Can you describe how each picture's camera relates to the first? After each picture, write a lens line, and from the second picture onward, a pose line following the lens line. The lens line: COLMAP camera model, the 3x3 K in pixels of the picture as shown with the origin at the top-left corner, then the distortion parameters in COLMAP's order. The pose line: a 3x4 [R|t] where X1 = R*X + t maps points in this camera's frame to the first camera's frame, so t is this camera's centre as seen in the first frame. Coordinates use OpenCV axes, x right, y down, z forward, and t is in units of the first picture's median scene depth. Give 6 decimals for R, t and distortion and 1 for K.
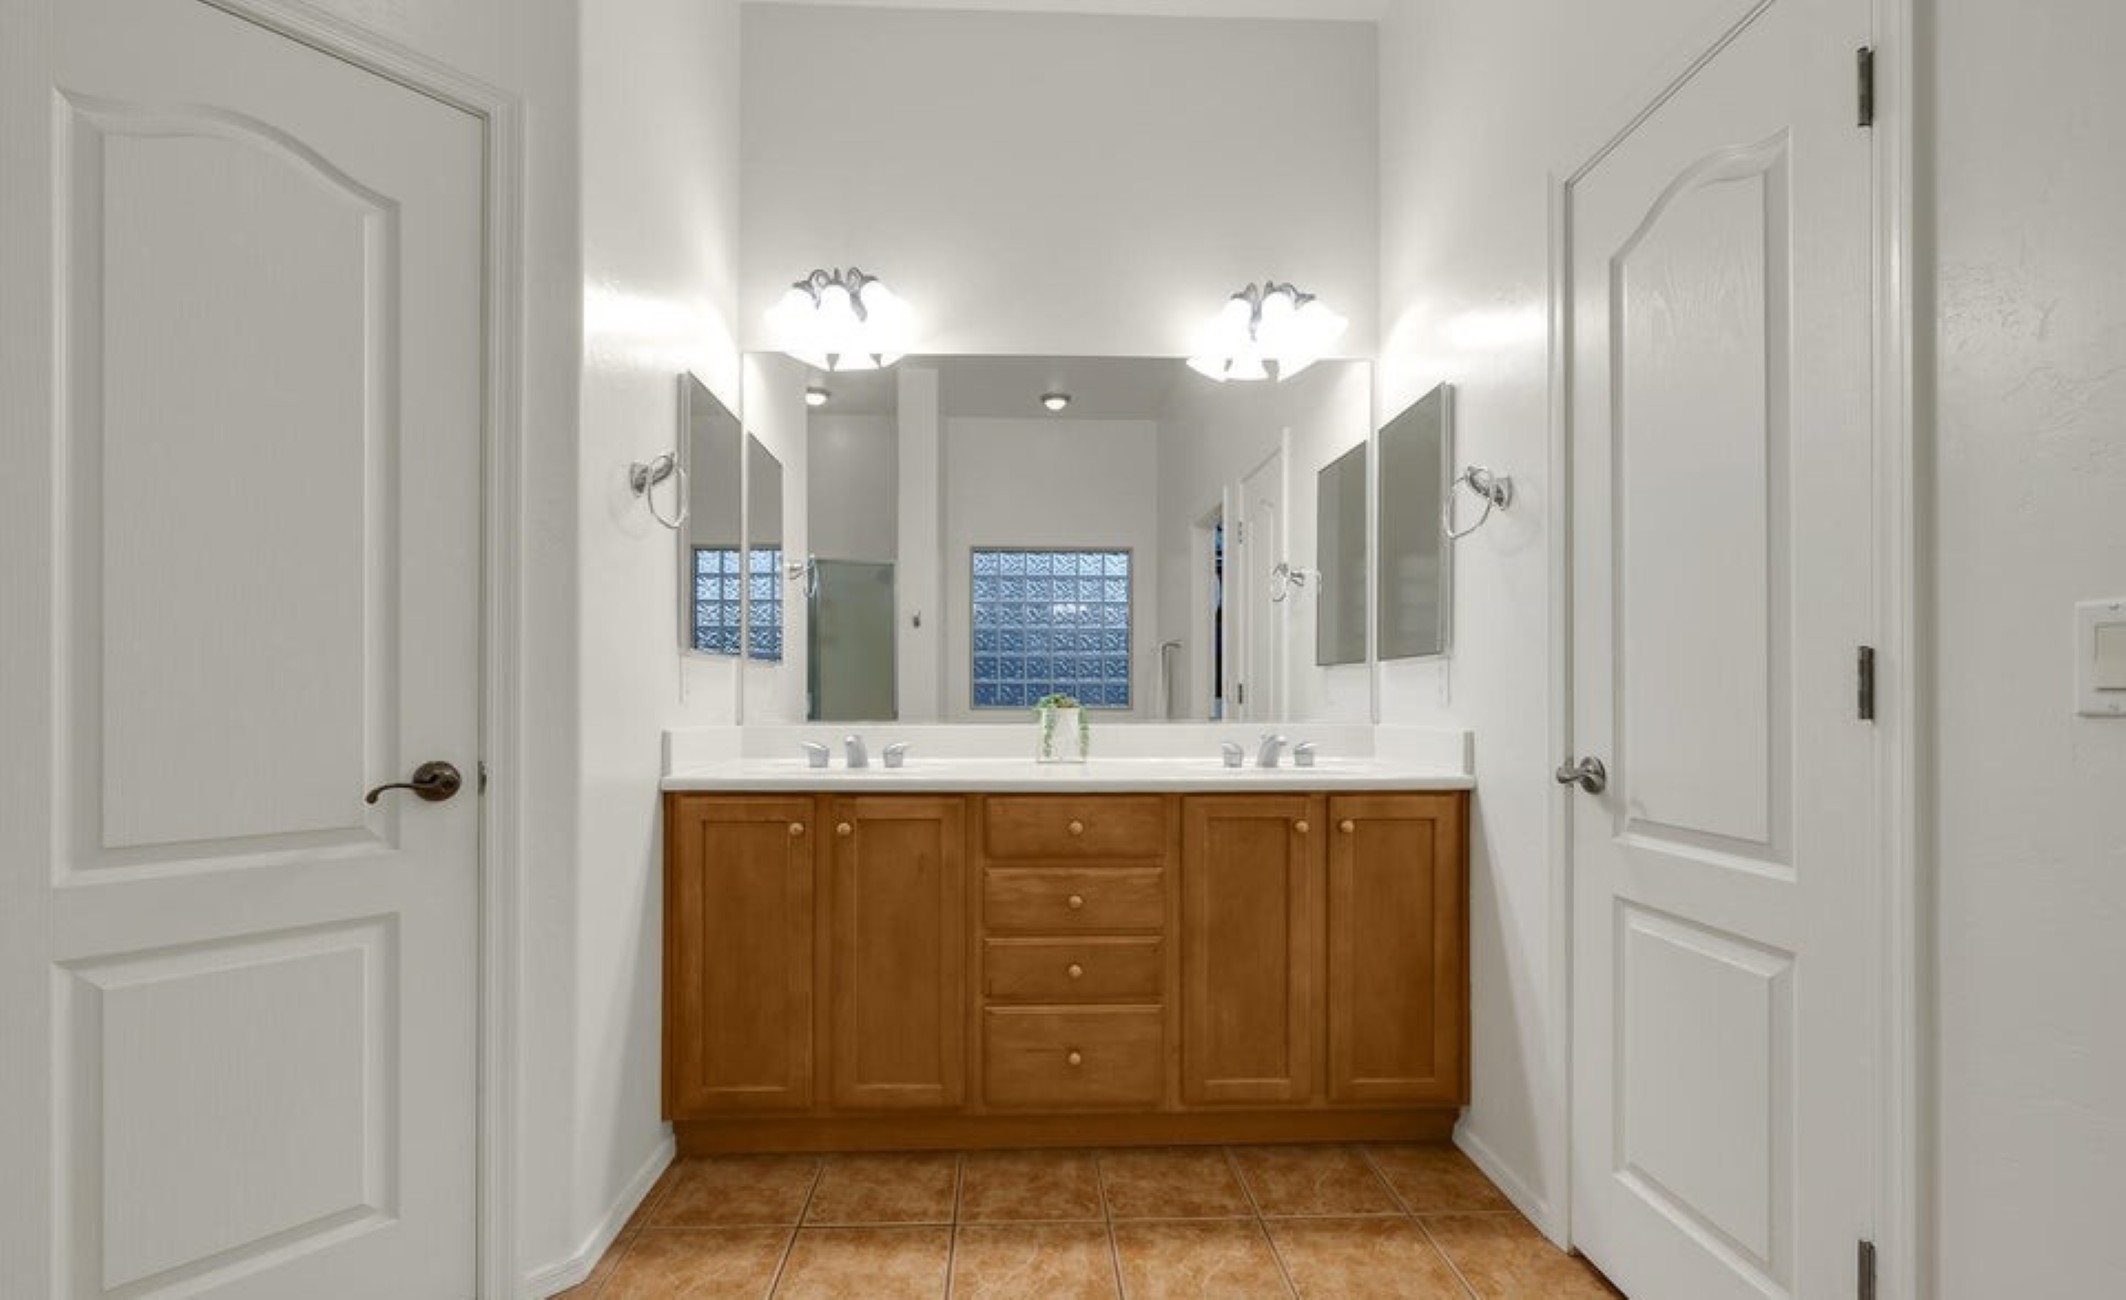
lens RADIAL K [[900.6, 0, 1058.9], [0, 900.6, 704.3], [0, 0, 1]] dist [-0.010999, -0.000327]
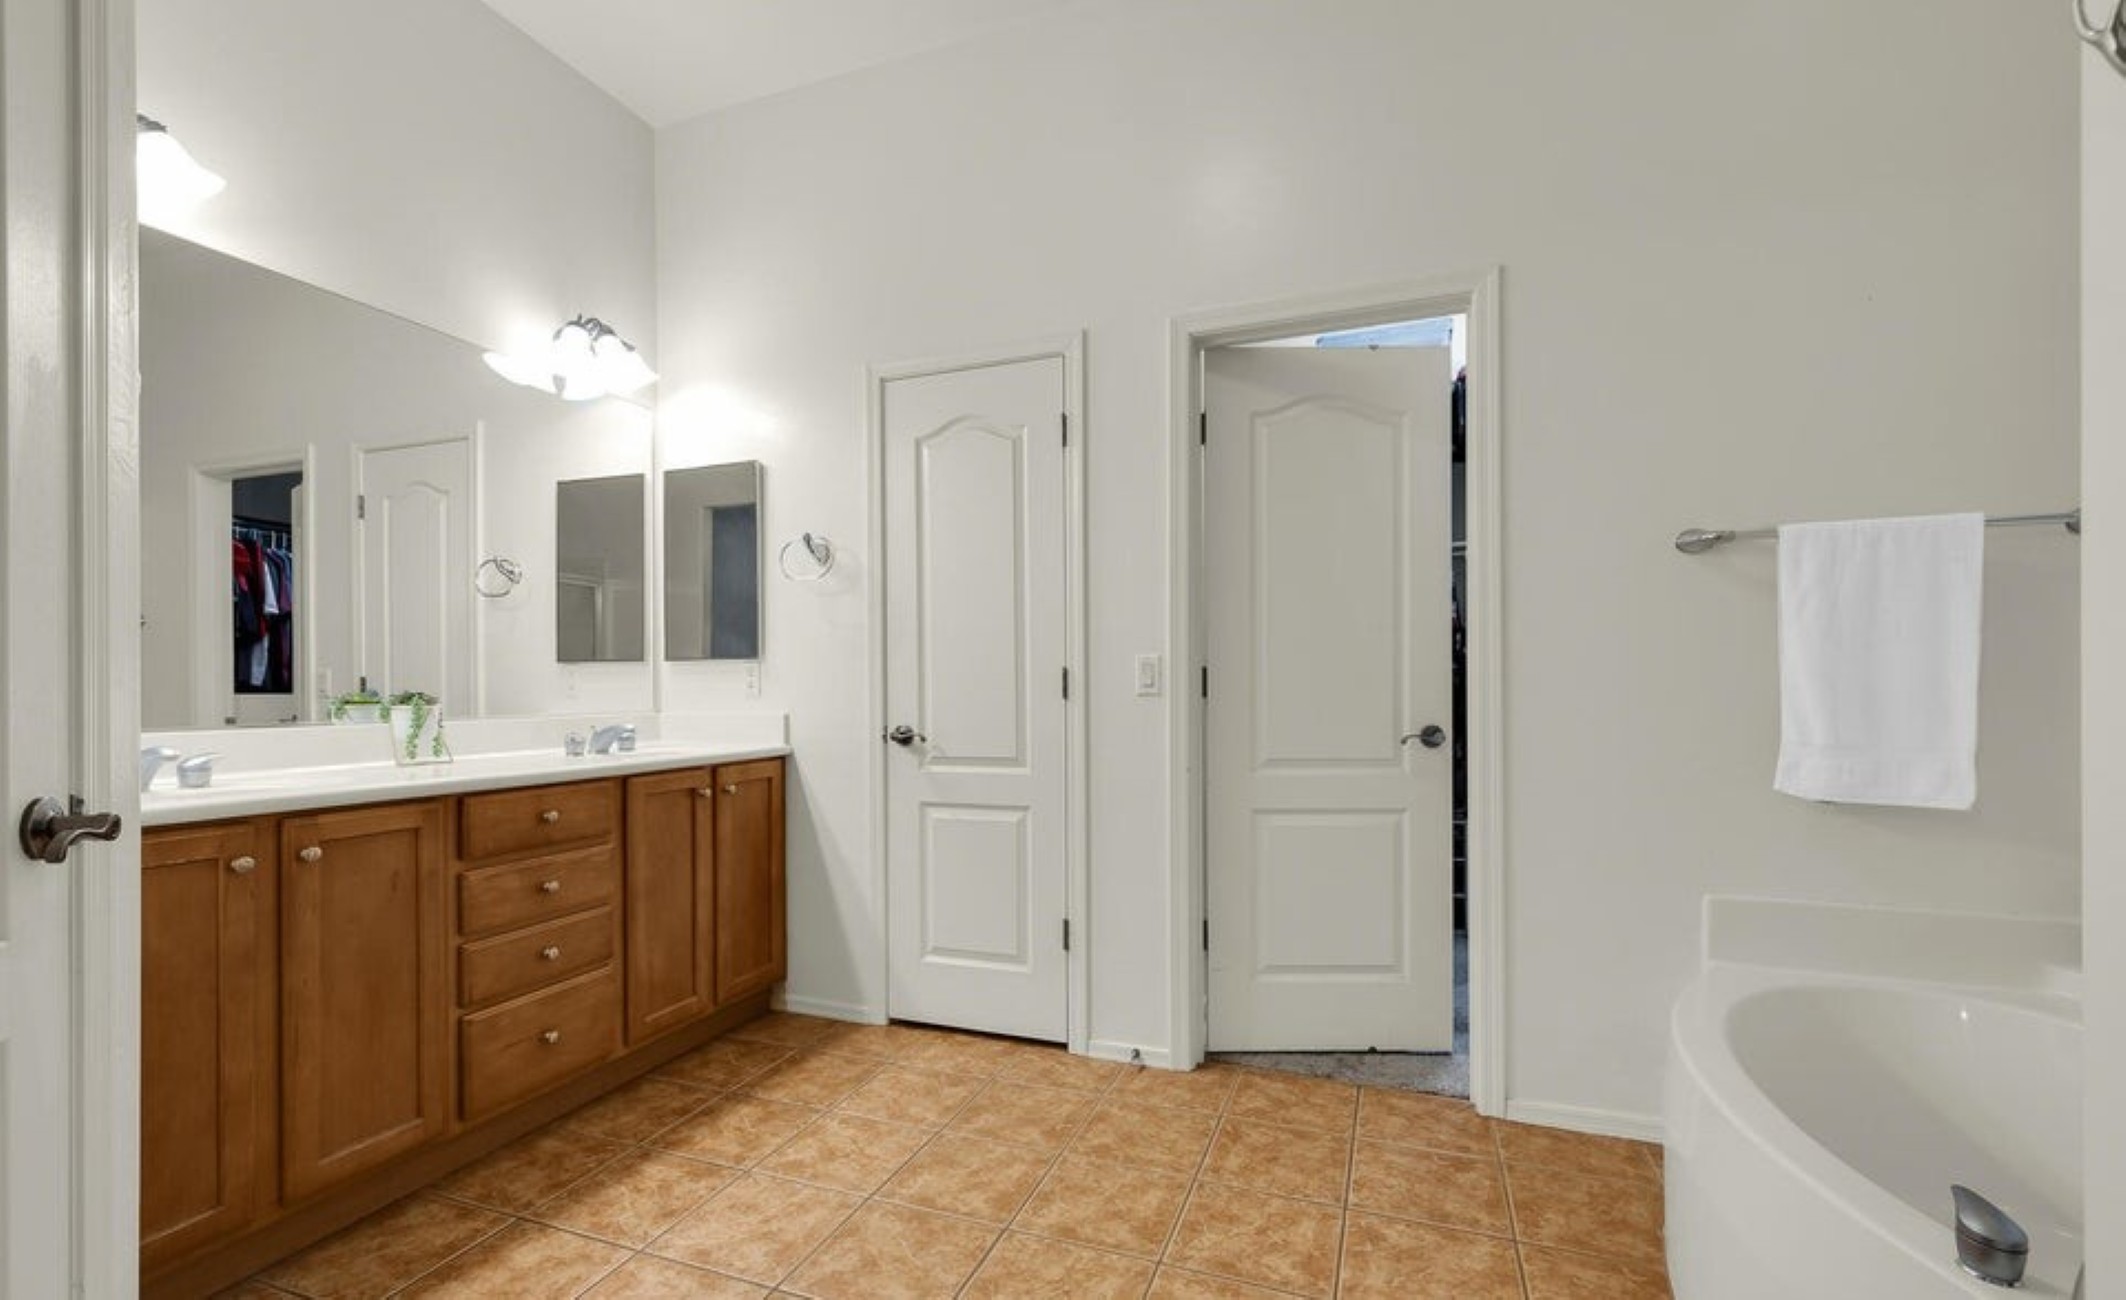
lens RADIAL K [[900.6, 0, 1058.9], [0, 900.6, 704.3], [0, 0, 1]] dist [-0.010999, -0.000327]
pose [[0.389575, -0.021683, 0.920740, -0.709975], [0.012210, 0.999757, 0.018377, -0.006474], [-0.920914, 0.004083, 0.389745, 0.045574]]
